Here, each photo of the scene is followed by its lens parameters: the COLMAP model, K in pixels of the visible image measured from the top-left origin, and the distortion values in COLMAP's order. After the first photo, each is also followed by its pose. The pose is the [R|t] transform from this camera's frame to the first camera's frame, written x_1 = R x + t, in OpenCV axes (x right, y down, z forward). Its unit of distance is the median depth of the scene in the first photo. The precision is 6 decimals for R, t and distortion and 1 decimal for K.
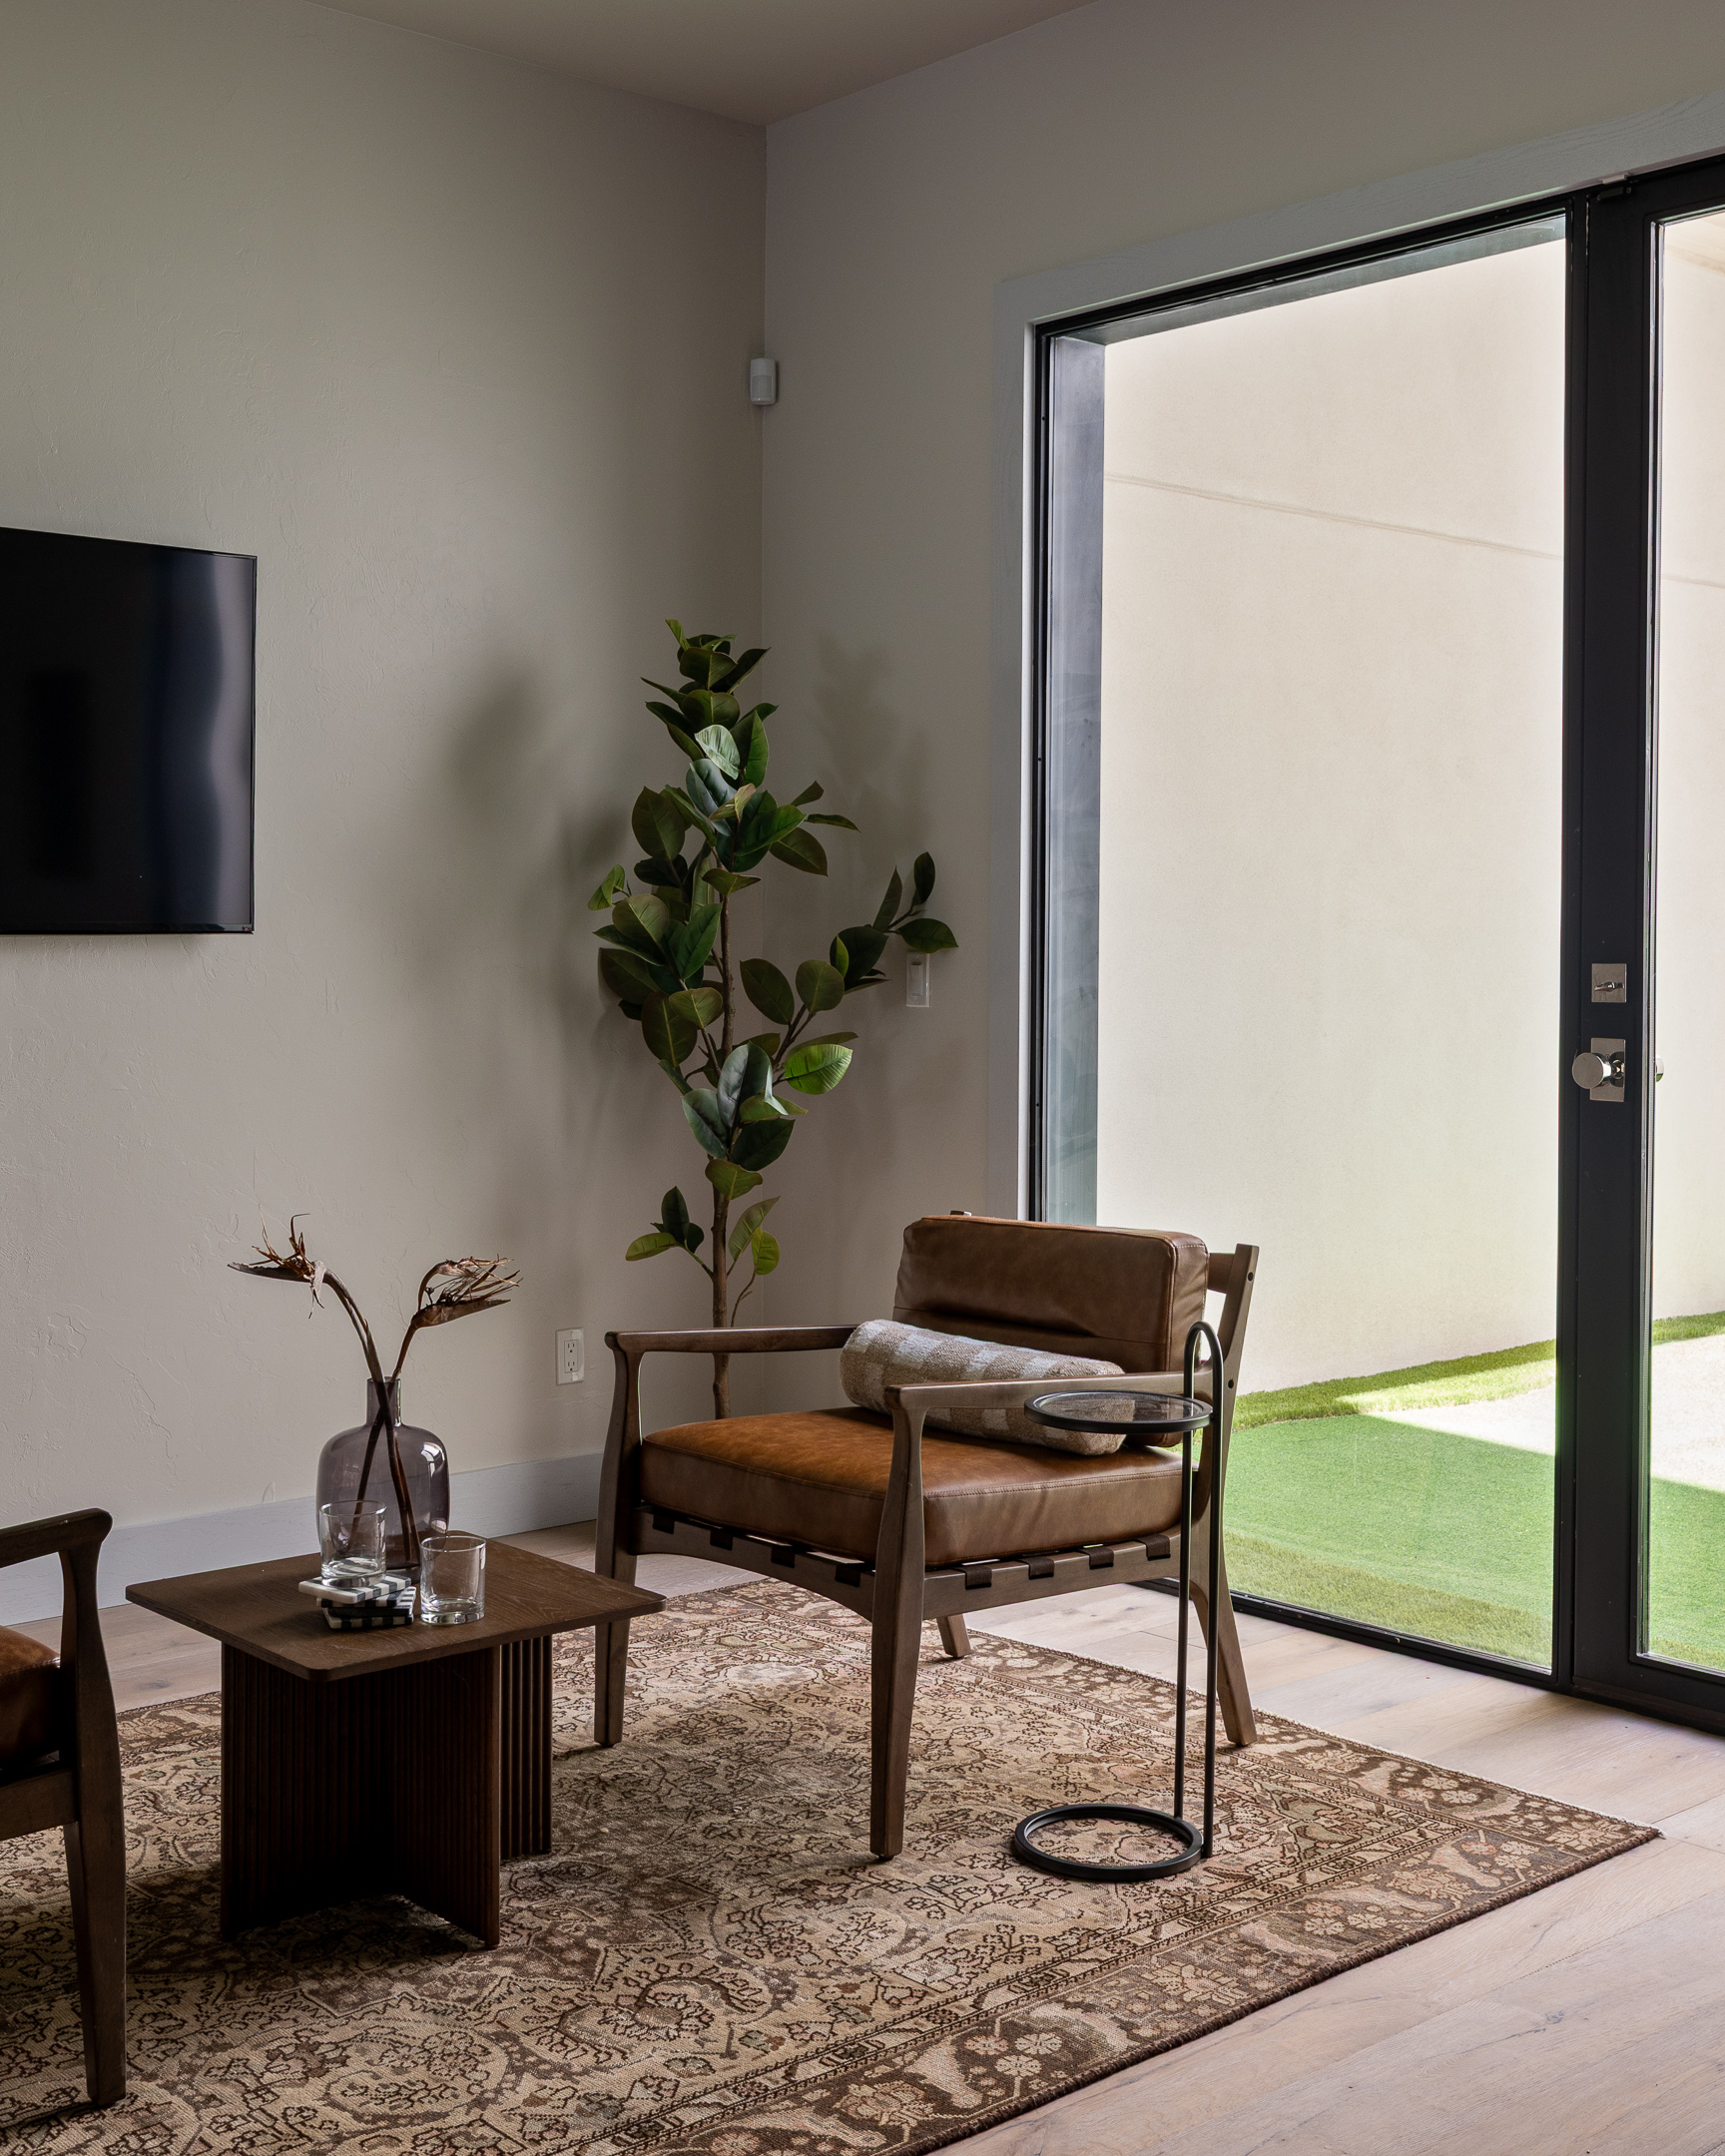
lens RADIAL K [[2529.1, 0, 861.9], [0, 2529.1, 1074.7], [0, 0, 1]] dist [-0.099585, 0.000000]
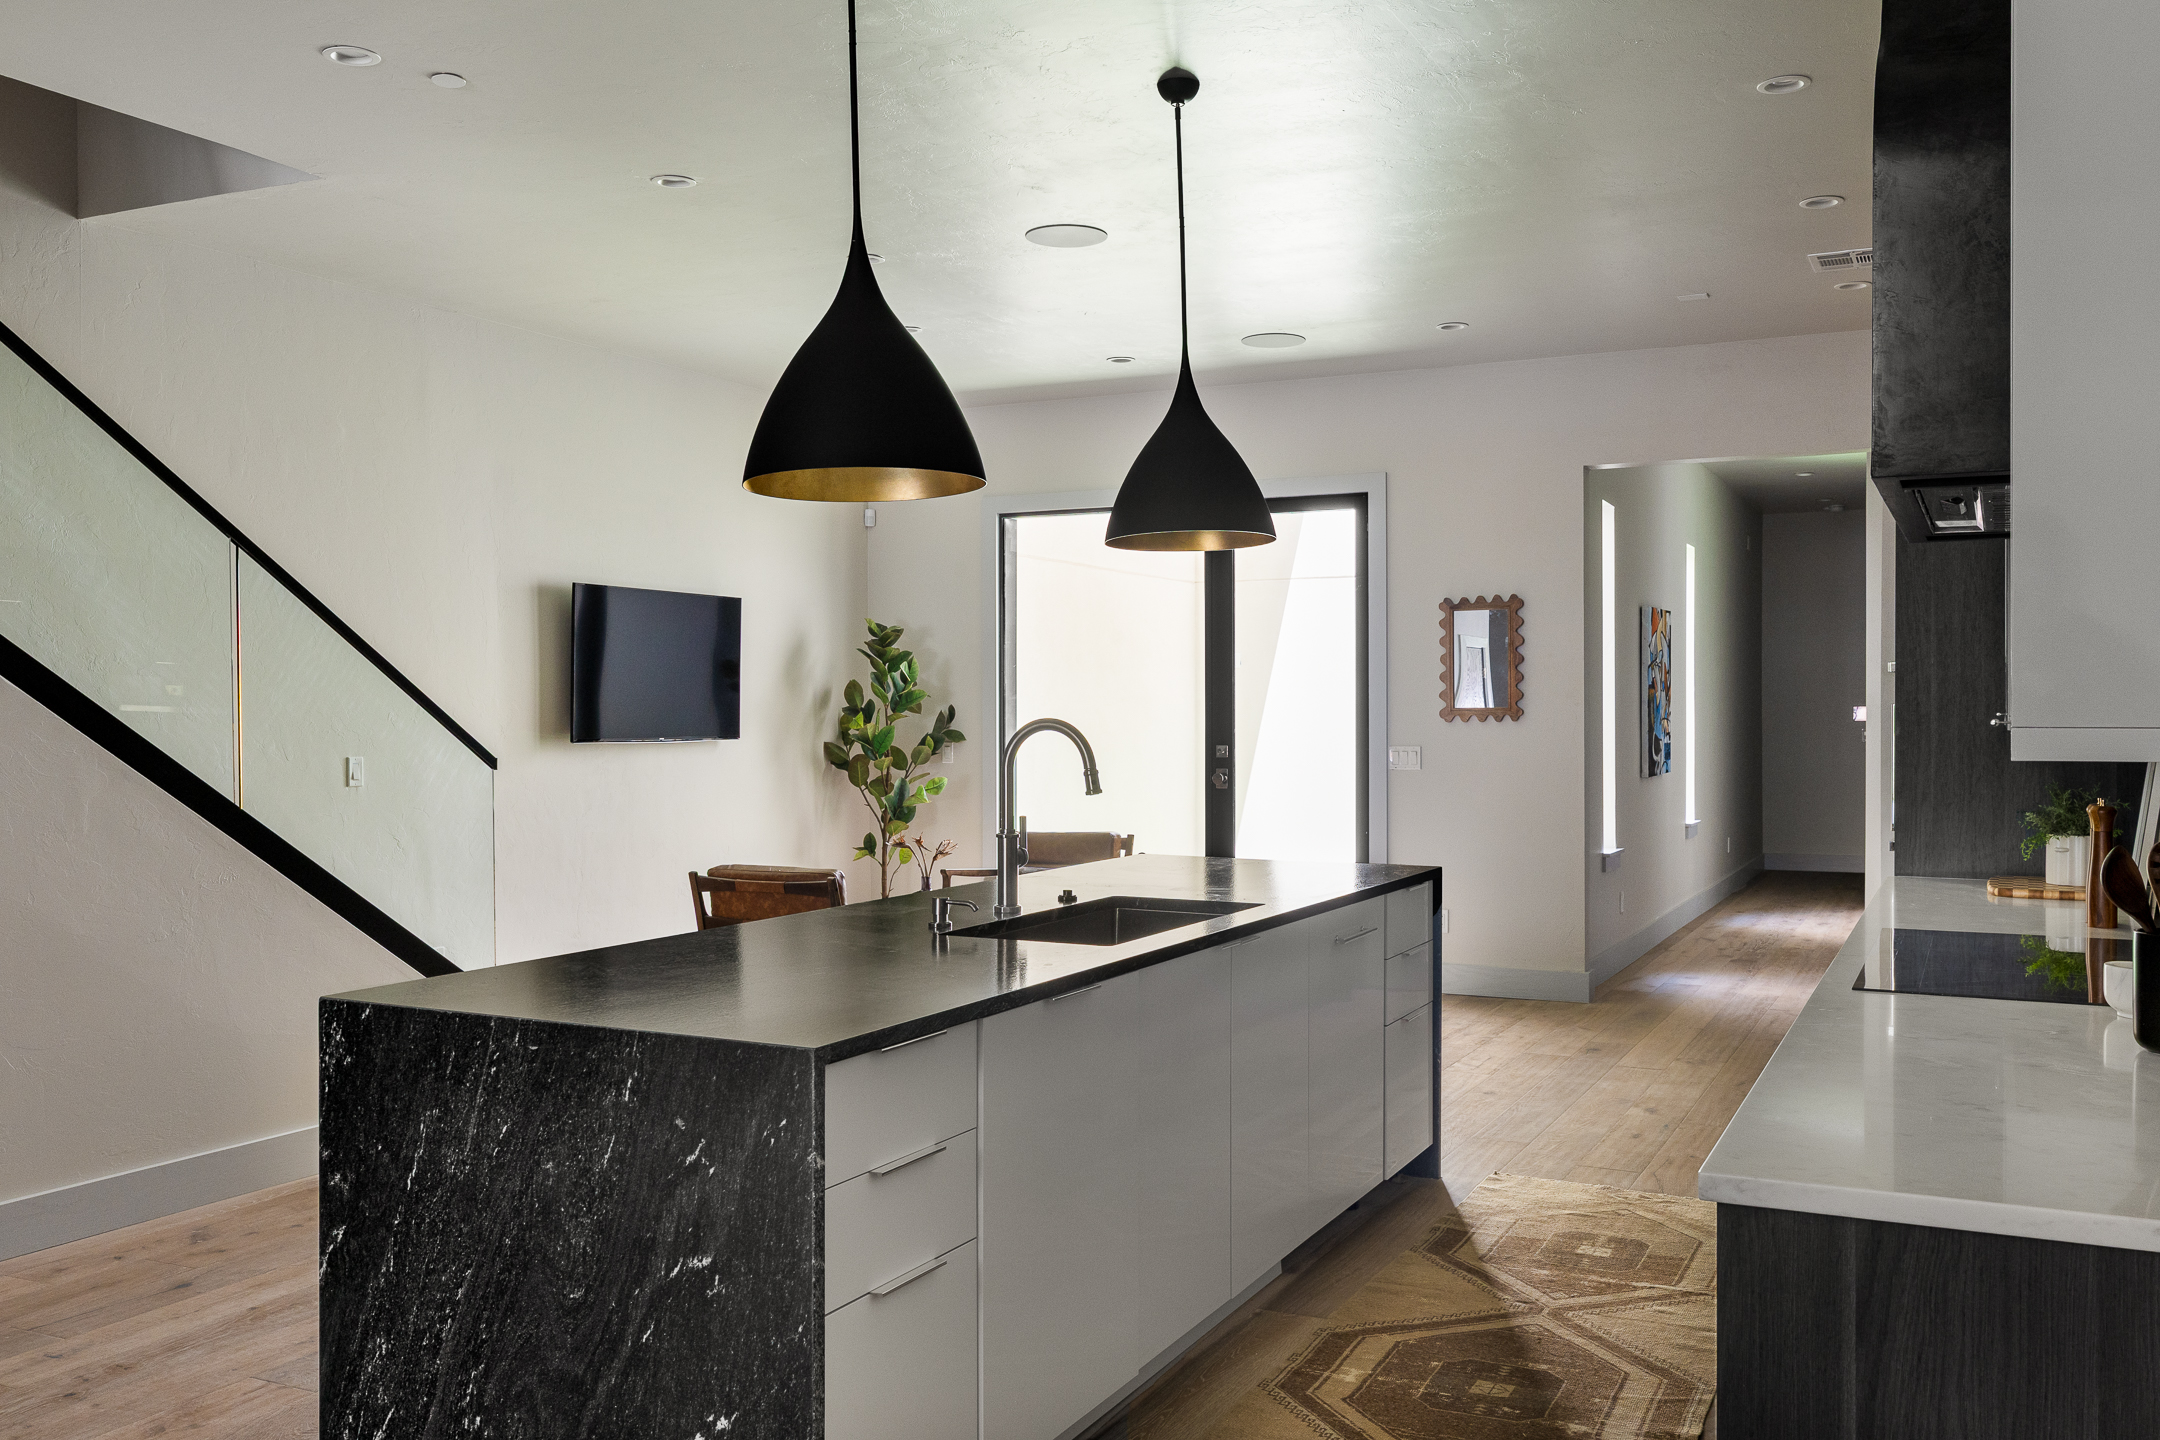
lens RADIAL K [[1859.6, 0, 1081.1], [0, 1859.6, 722.6], [0, 0, 1]] dist [-0.001896, -0.000775]
pose [[0.926175, -0.006498, 0.377038, -0.599677], [0.024053, 0.998834, -0.041870, 0.016875], [-0.376326, 0.047848, 0.925251, -0.883900]]
